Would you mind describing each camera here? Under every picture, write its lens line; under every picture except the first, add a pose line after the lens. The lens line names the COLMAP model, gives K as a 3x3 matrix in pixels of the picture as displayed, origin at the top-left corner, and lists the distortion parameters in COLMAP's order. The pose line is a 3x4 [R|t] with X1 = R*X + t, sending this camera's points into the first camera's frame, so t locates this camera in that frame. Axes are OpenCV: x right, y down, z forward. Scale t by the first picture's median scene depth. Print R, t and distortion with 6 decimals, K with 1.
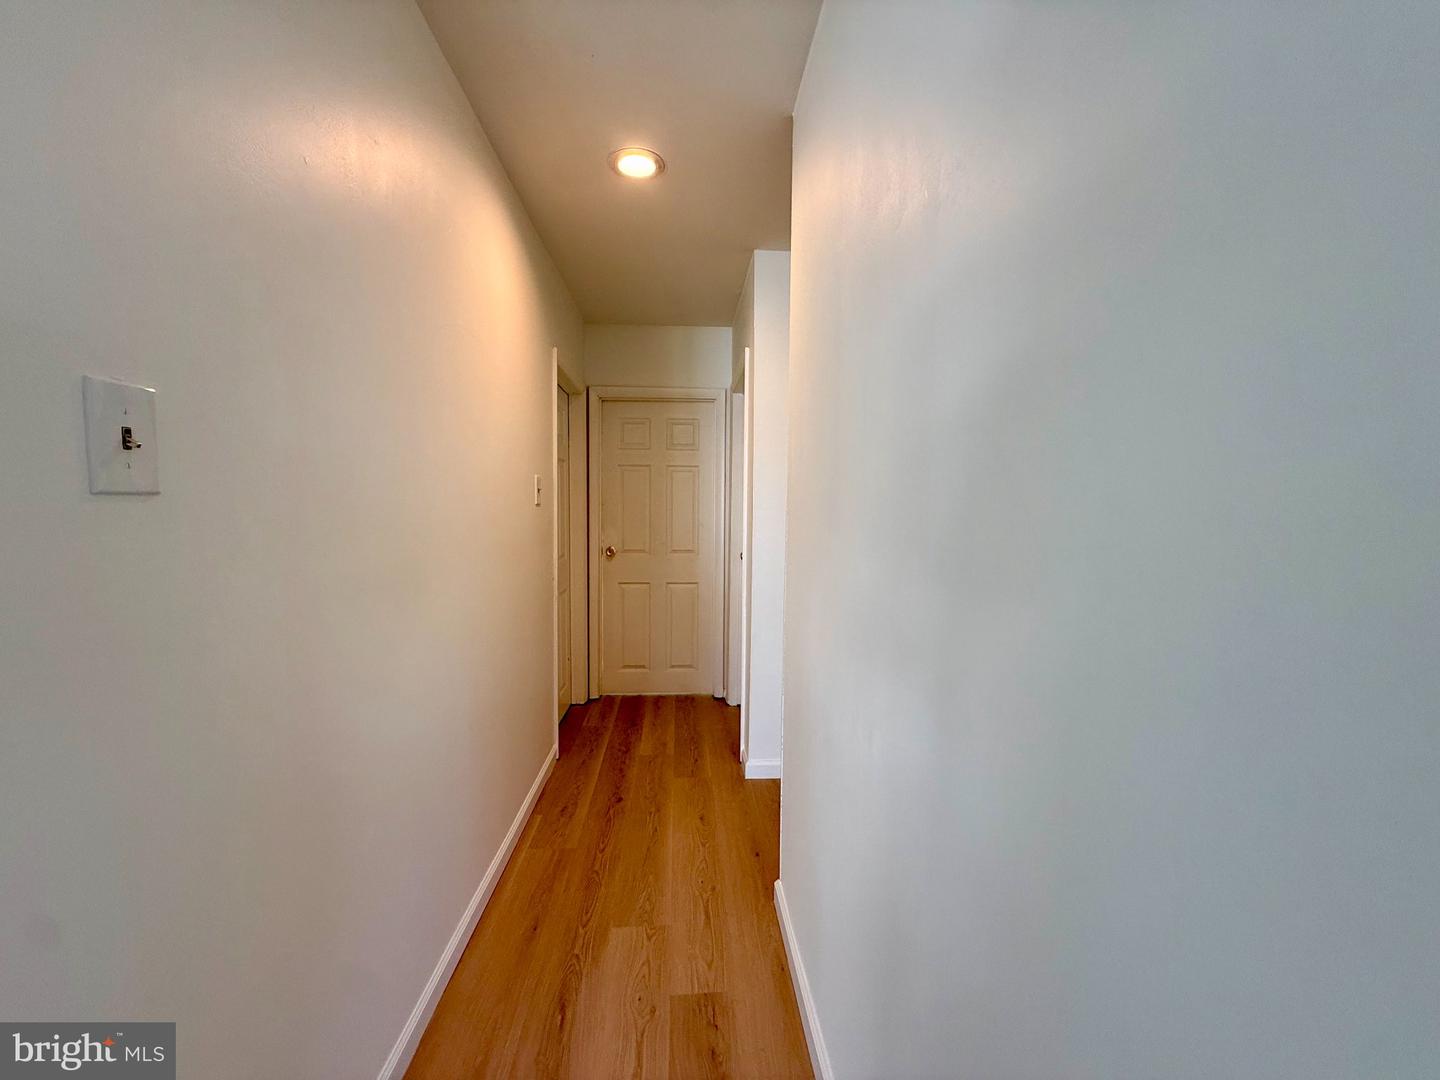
lens RADIAL K [[572.4, 0, 716.6], [0, 572.4, 542.4], [0, 0, 1]] dist [-0.001081, -0.000115]
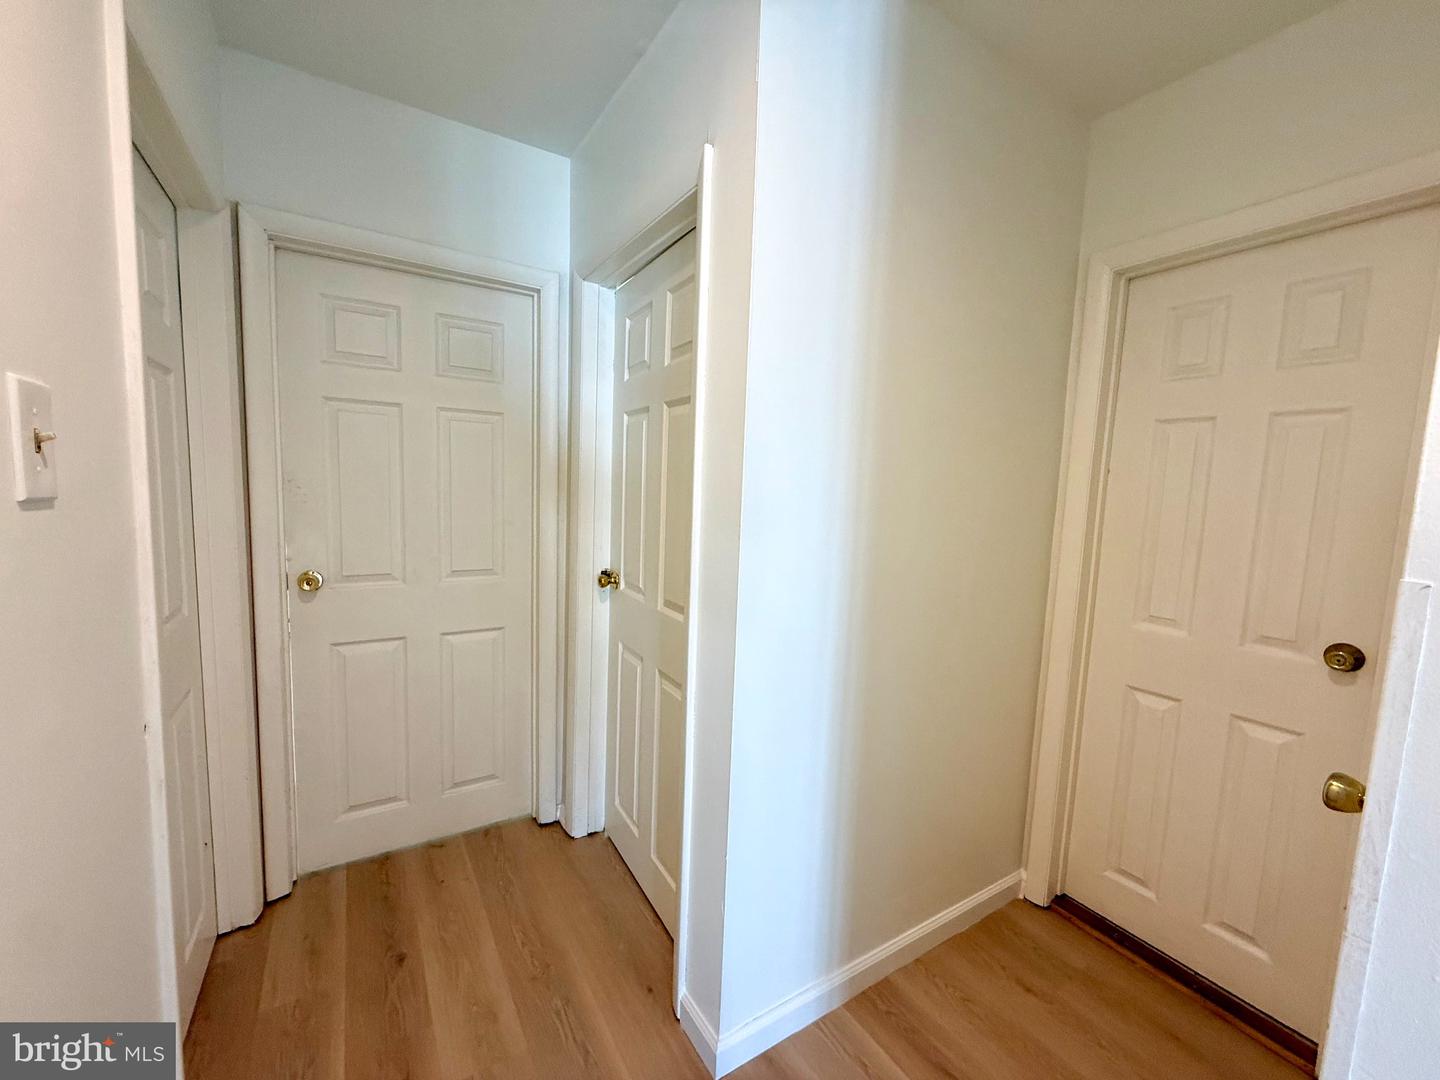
lens RADIAL K [[575.6, 0, 722.3], [0, 575.6, 535.3], [0, 0, 1]] dist [-0.002373, -0.000462]
pose [[0.875991, -0.027269, 0.481557, -0.119992], [0.003995, 0.998777, 0.049289, -0.046644], [-0.482312, -0.041253, 0.875028, 0.445334]]
